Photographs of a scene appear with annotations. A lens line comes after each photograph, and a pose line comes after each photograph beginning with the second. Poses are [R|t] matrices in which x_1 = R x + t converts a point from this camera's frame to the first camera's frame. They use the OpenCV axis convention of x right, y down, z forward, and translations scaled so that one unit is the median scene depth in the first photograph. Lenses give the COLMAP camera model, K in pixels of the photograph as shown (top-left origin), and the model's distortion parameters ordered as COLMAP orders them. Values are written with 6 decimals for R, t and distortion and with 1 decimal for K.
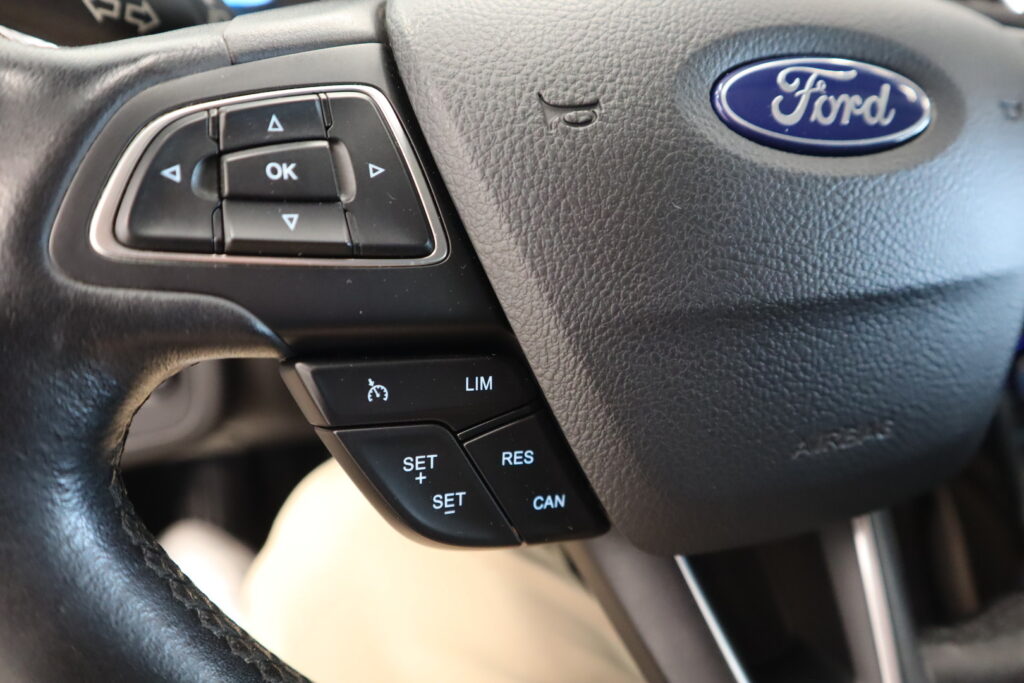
lens RADIAL K [[705.9, 0, 512.0], [0, 705.9, 341.5], [0, 0, 1]] dist [-0.125318, 0.085793]
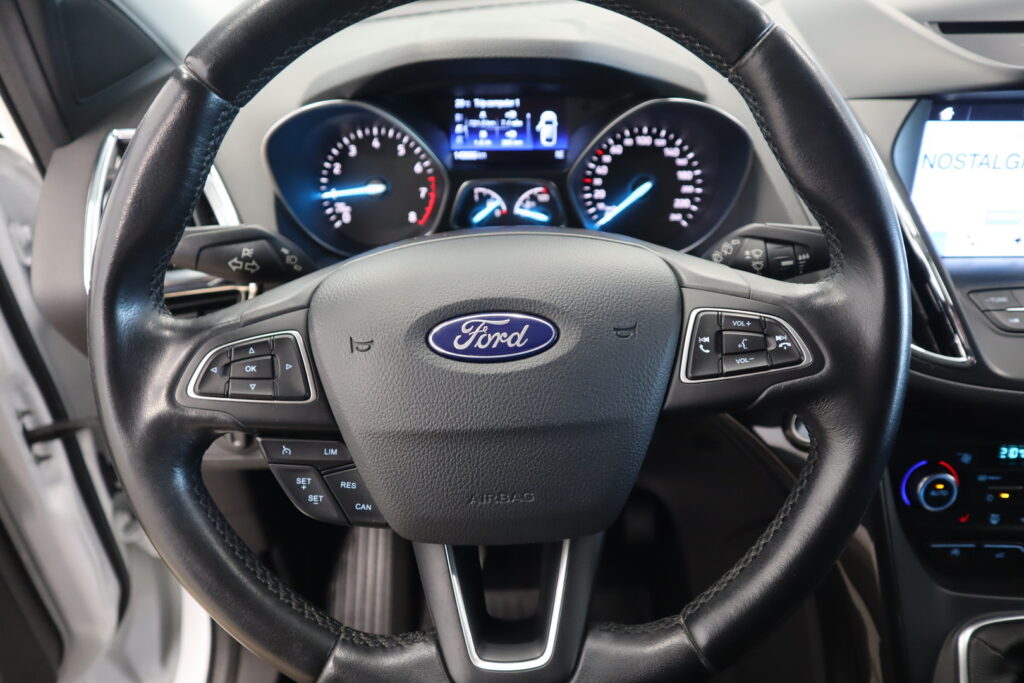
lens RADIAL K [[705.9, 0, 512.0], [0, 705.9, 341.5], [0, 0, 1]] dist [-0.125318, 0.085793]
pose [[0.939967, 0.051886, -0.337297, 1.314286], [-0.071816, 0.996316, -0.046872, -0.247211], [0.333623, 0.068282, 0.940231, -1.060859]]
